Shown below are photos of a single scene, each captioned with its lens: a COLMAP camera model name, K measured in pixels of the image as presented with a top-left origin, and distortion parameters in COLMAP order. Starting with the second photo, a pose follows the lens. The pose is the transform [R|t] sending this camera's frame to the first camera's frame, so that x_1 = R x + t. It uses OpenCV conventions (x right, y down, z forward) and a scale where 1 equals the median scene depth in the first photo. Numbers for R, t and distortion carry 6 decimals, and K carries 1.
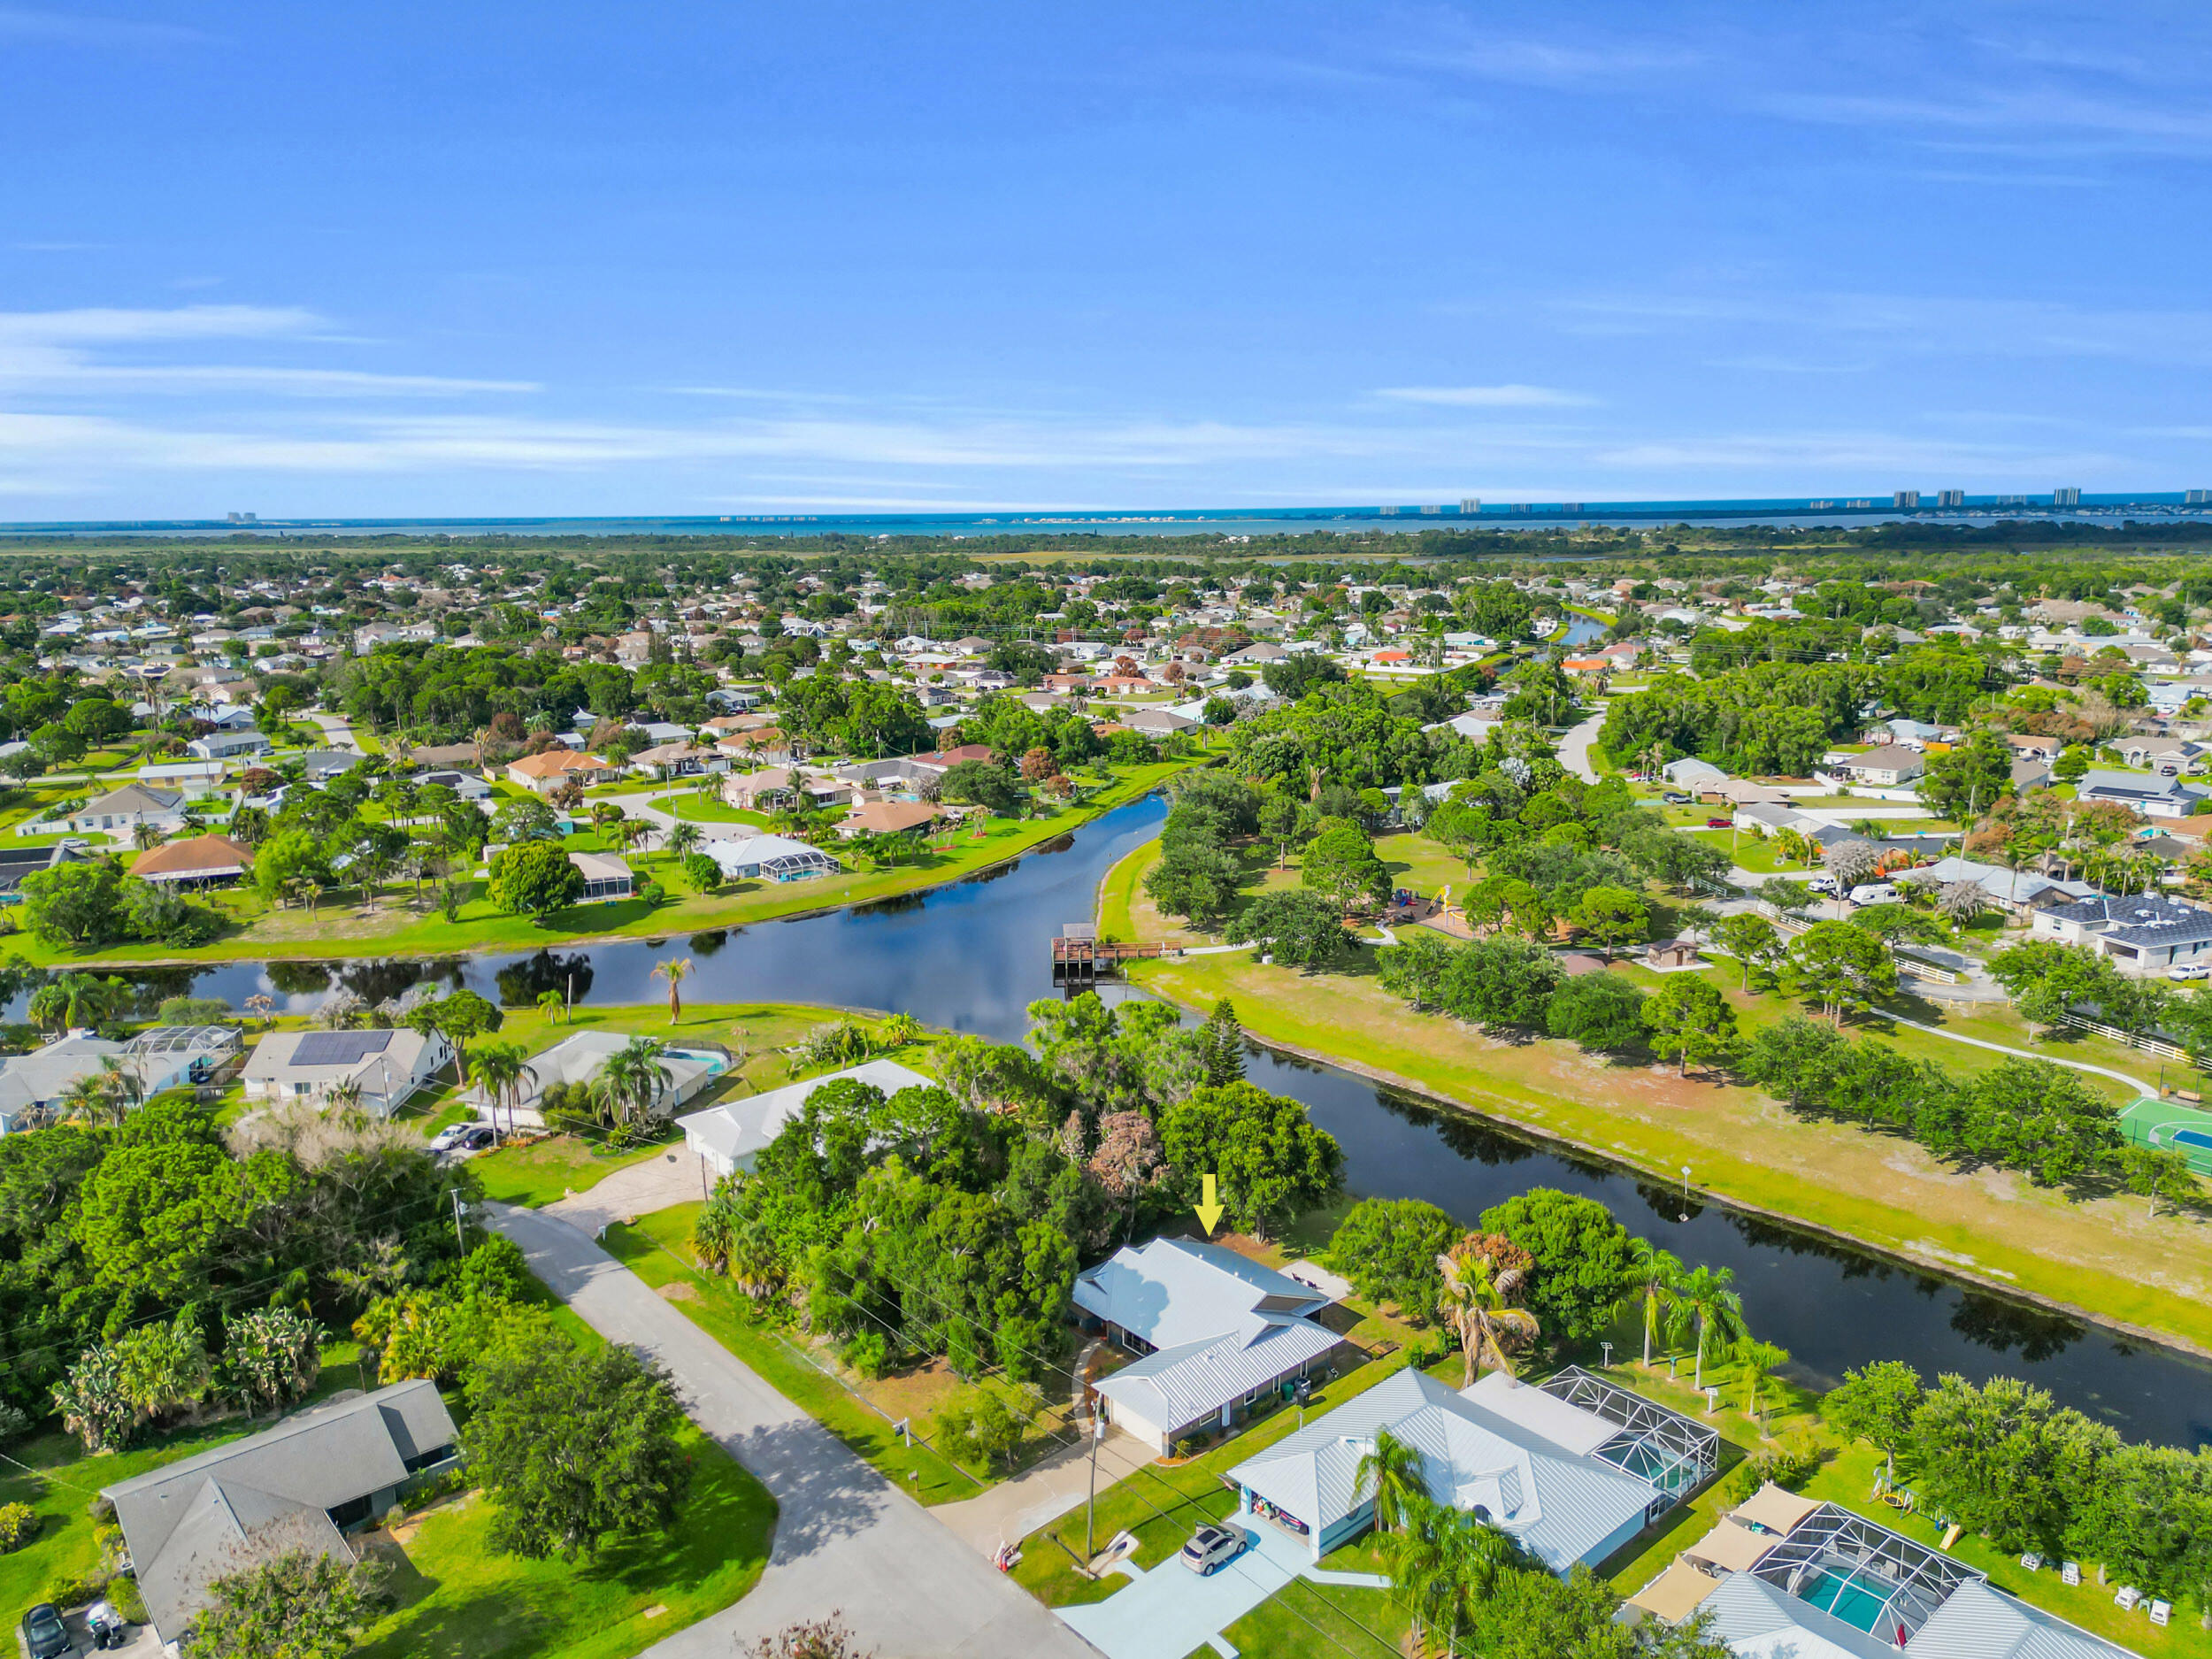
lens RADIAL K [[1564.4, 0, 1086.5], [0, 1564.4, 783.7], [0, 0, 1]] dist [0.096031, -0.122857]
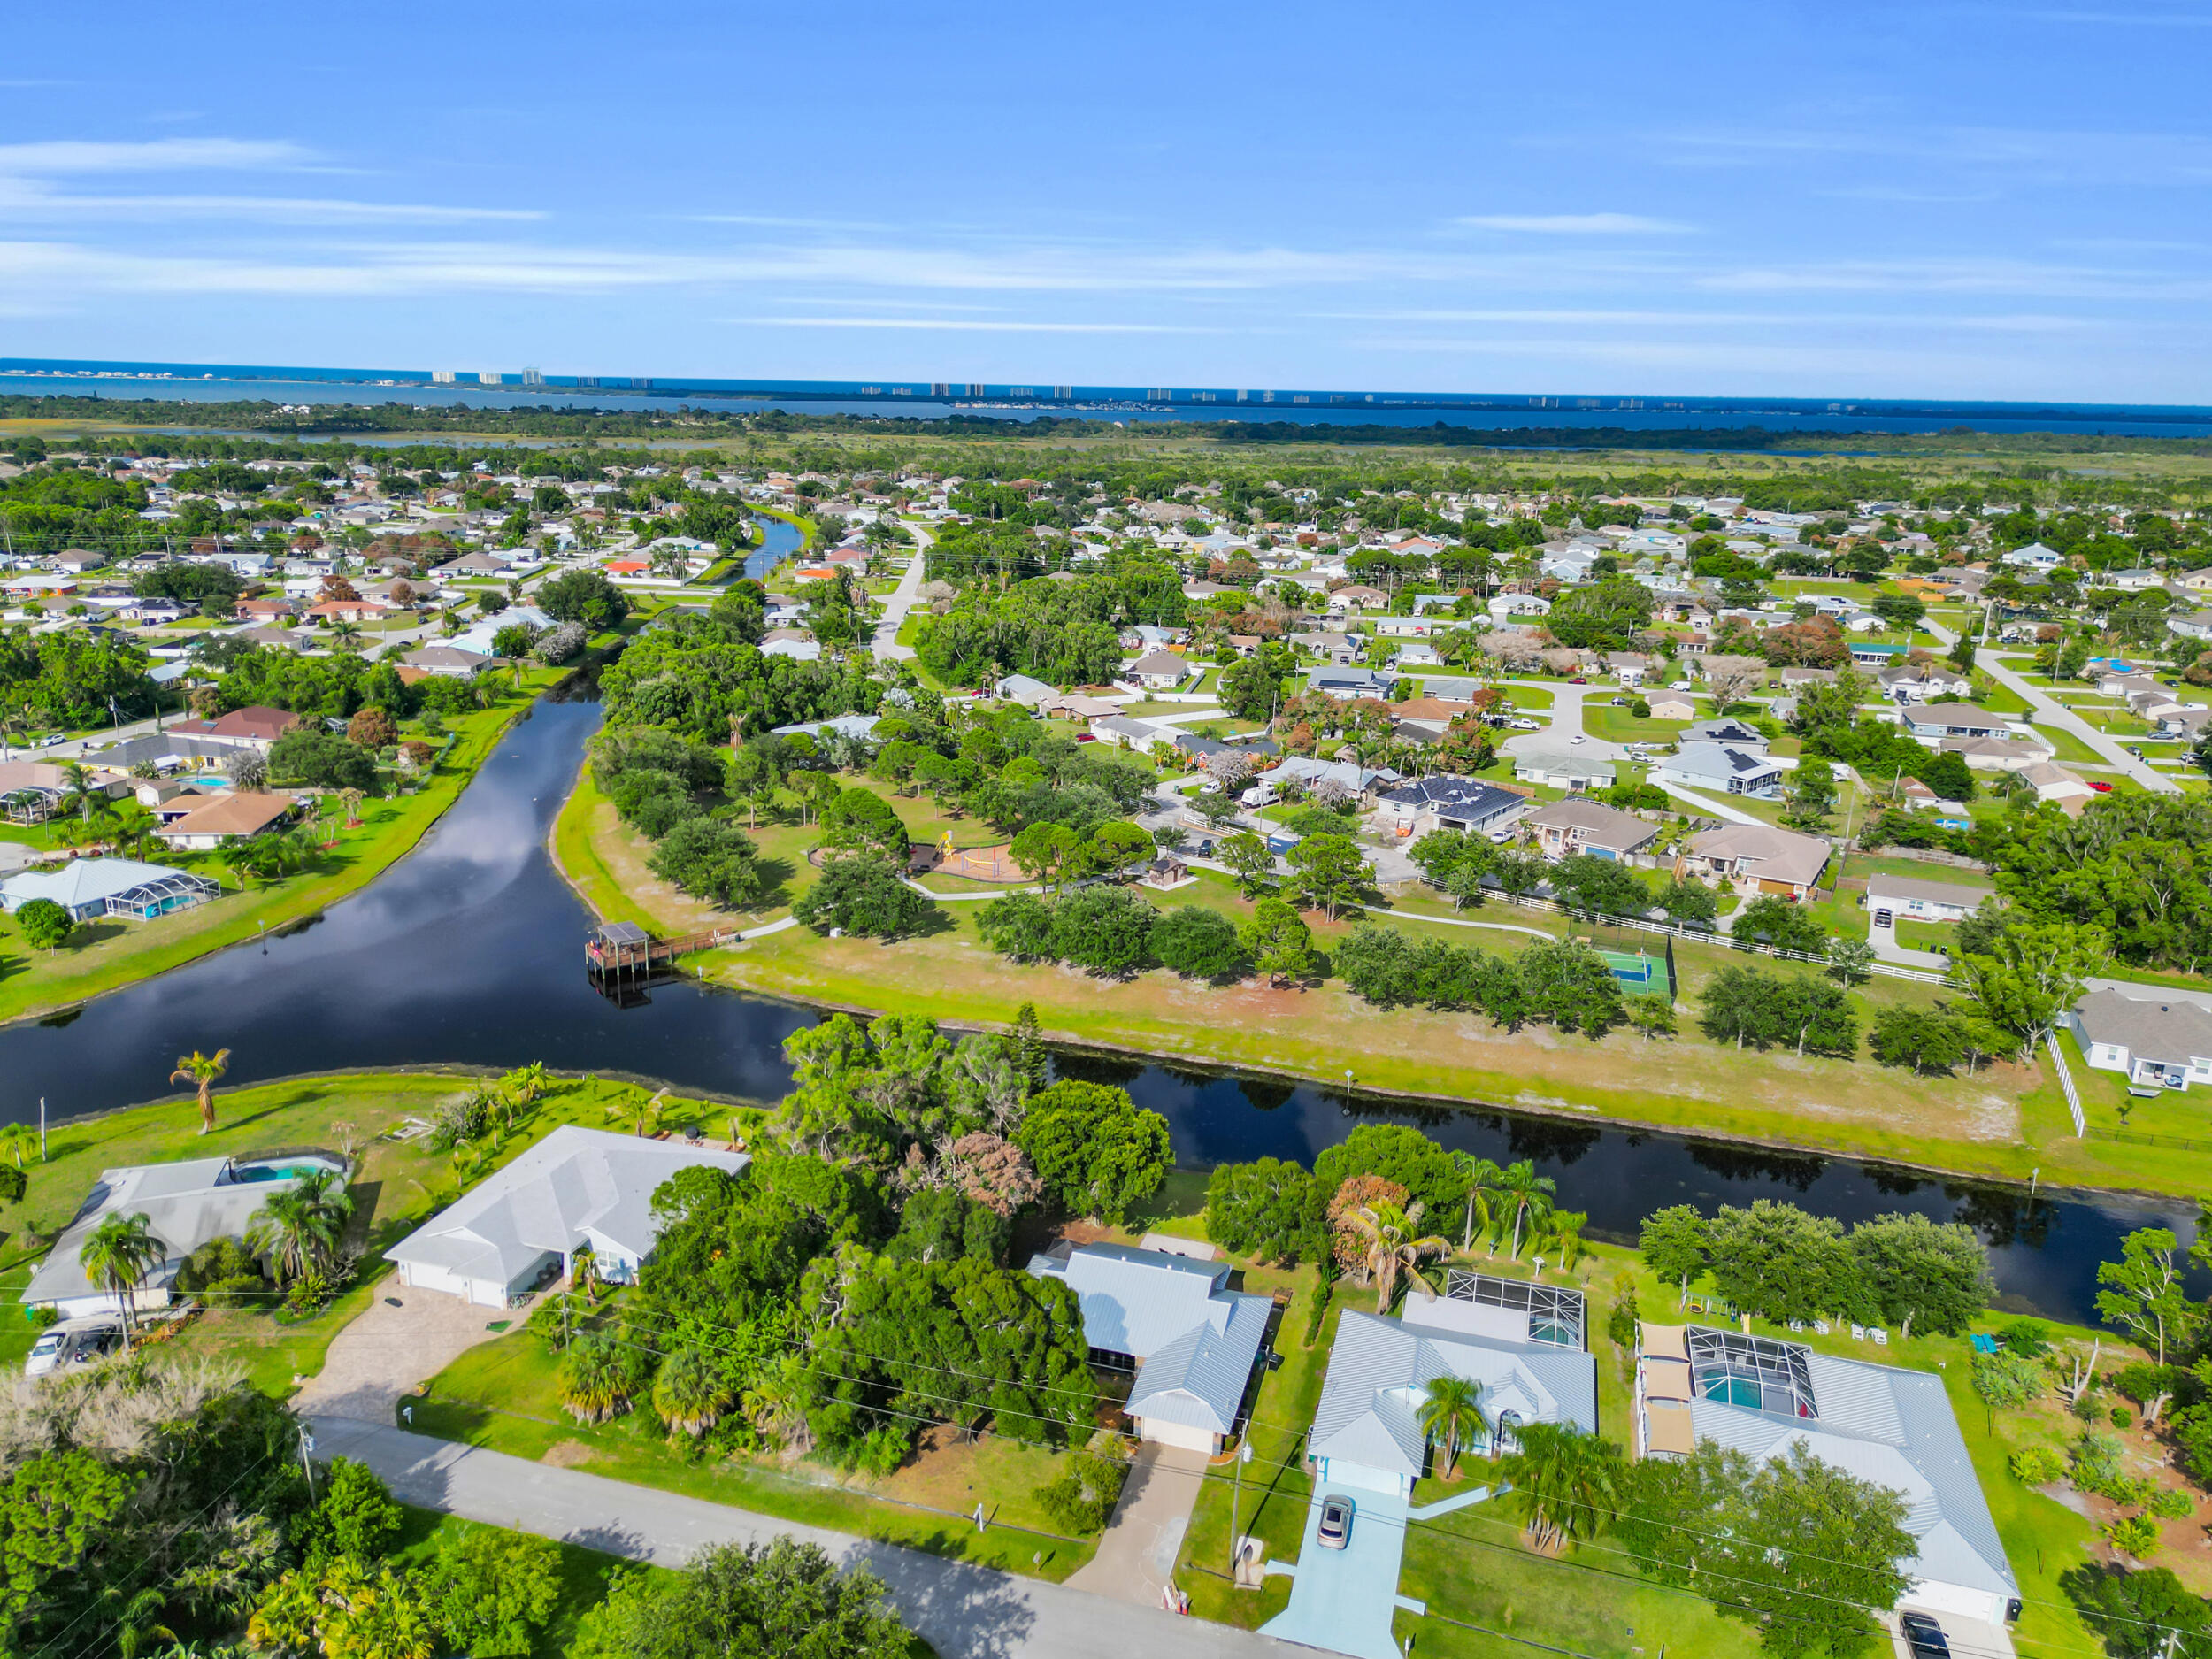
lens RADIAL K [[1564.4, 0, 1086.5], [0, 1564.4, 783.7], [0, 0, 1]] dist [0.096031, -0.122857]
pose [[0.841601, -0.102200, 0.530342, -0.307855], [0.060785, 0.993618, 0.095018, -0.075945], [-0.536668, -0.047730, 0.842442, 0.091865]]
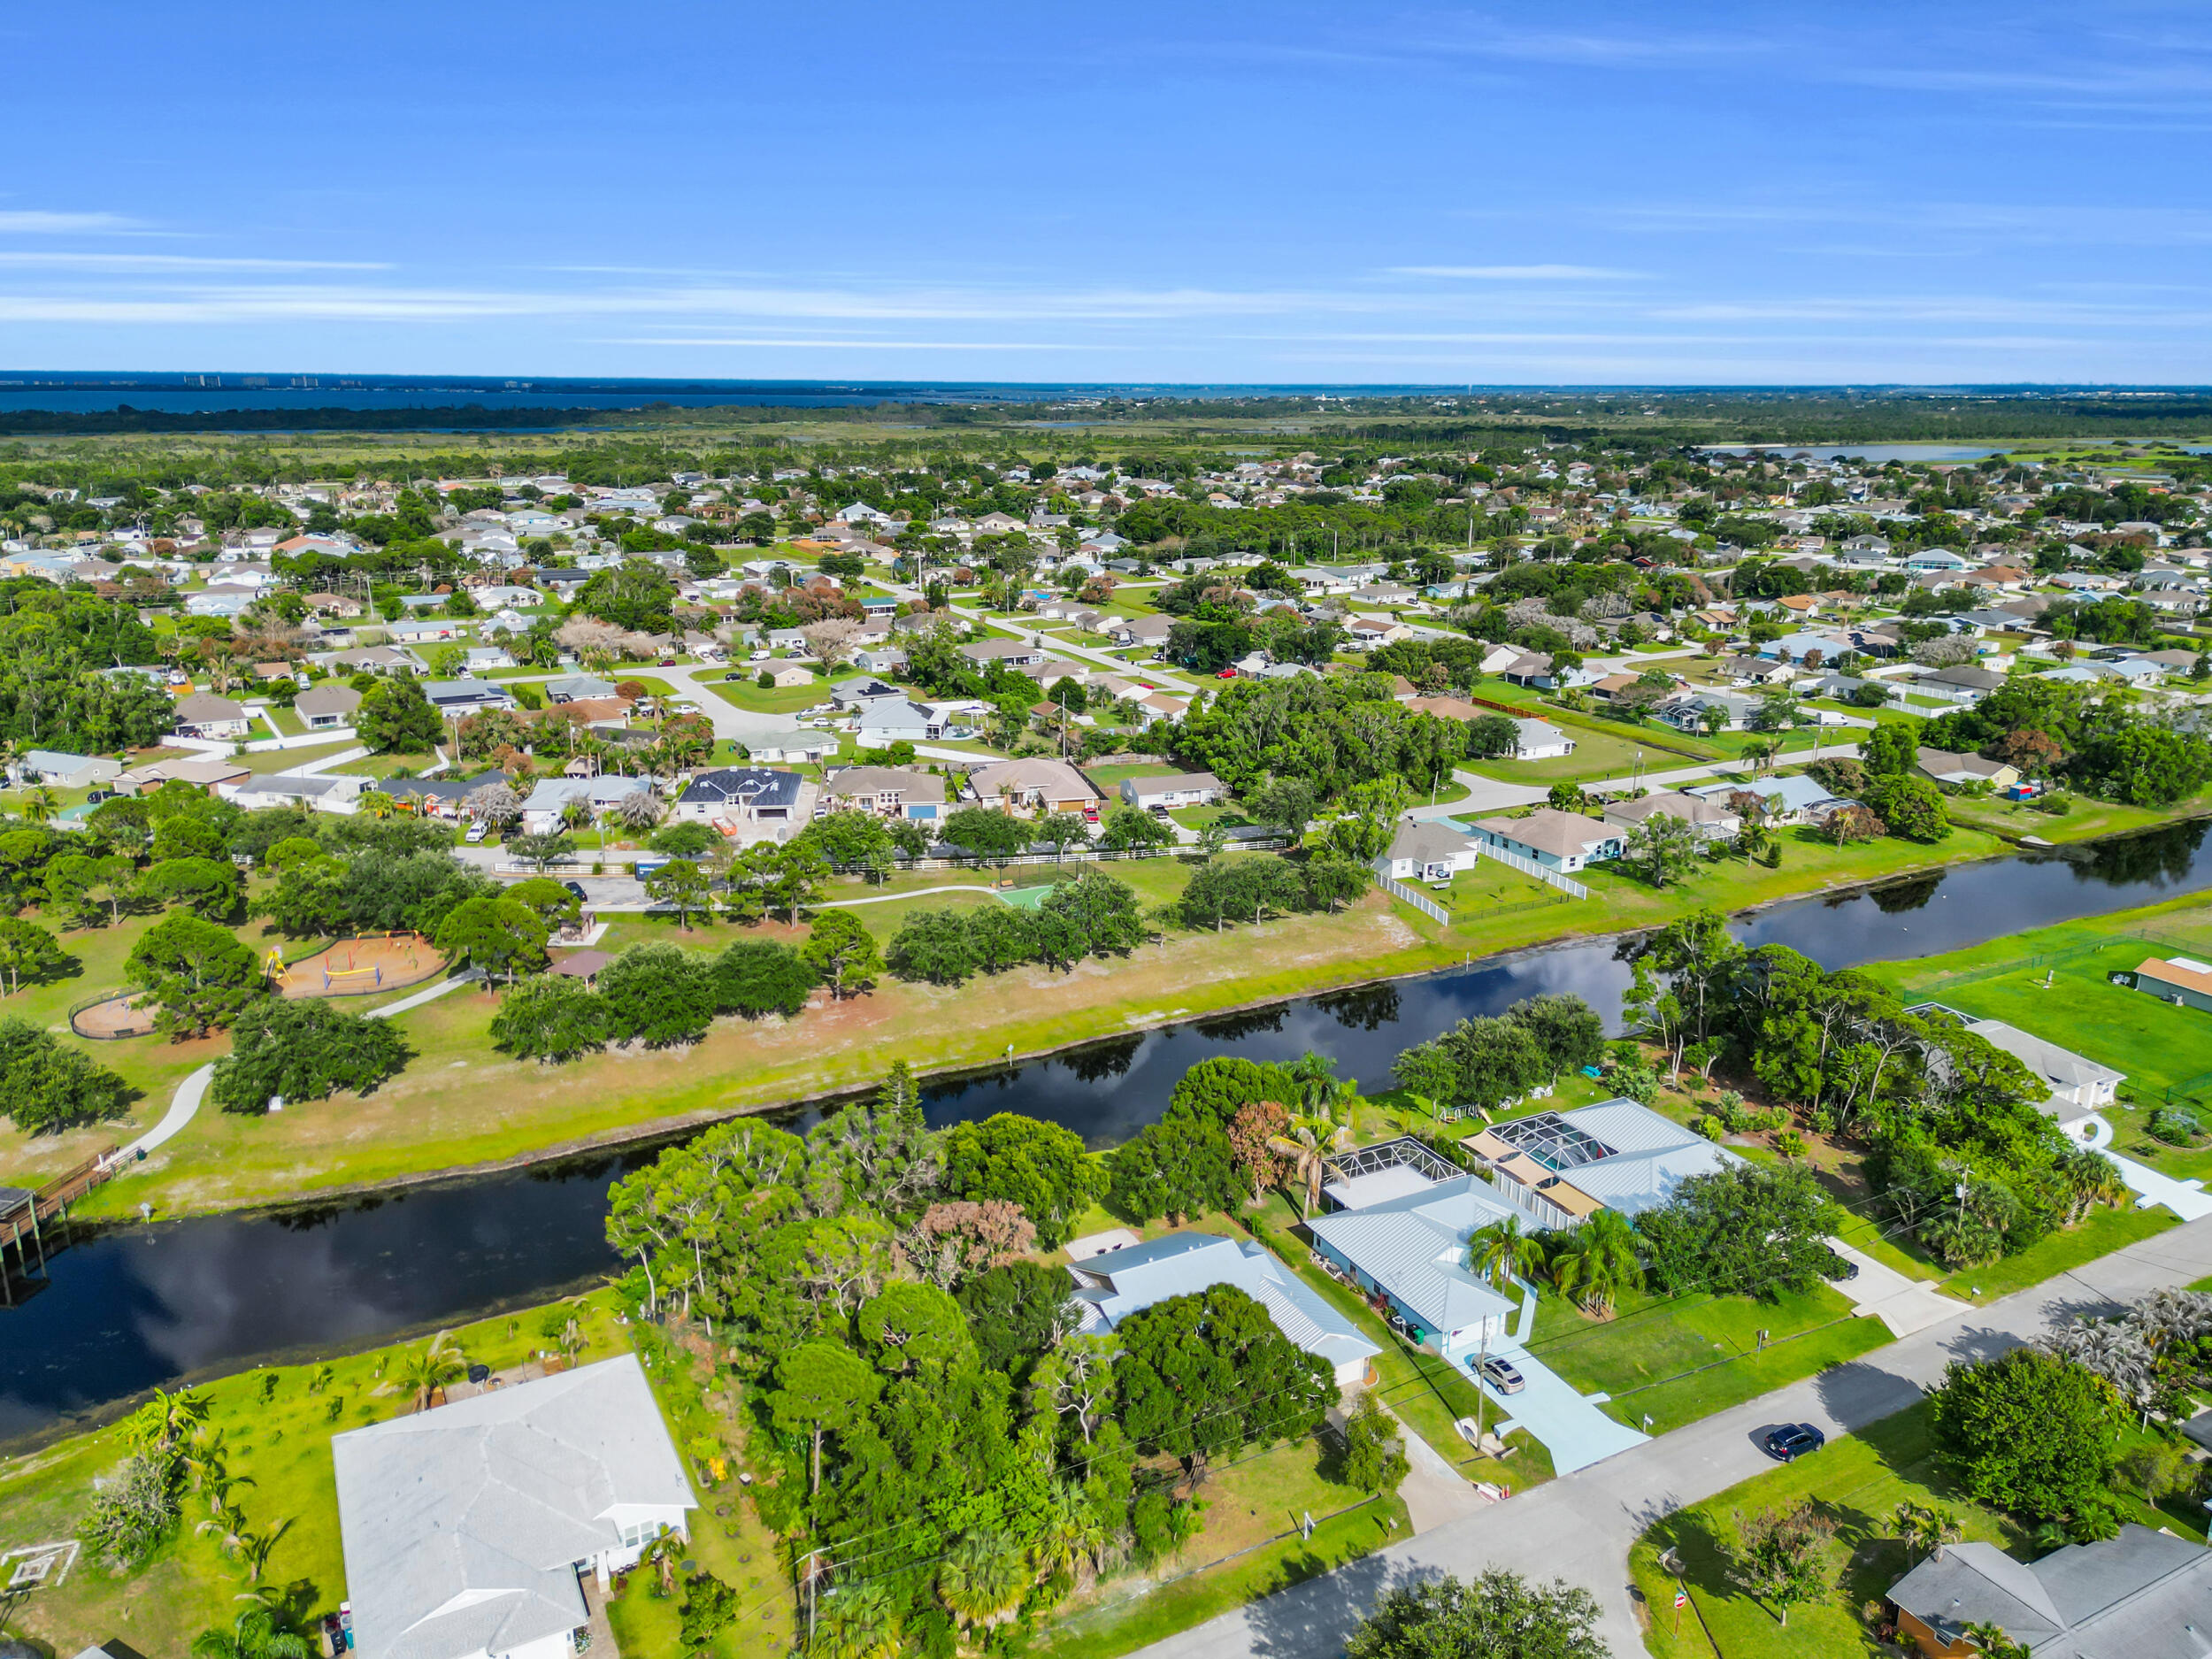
lens RADIAL K [[1564.4, 0, 1086.5], [0, 1564.4, 783.7], [0, 0, 1]] dist [0.096031, -0.122857]
pose [[0.221534, -0.226016, 0.948599, -0.558372], [0.156683, 0.968381, 0.194137, -0.141254], [-0.962483, 0.105622, 0.249942, 0.481028]]
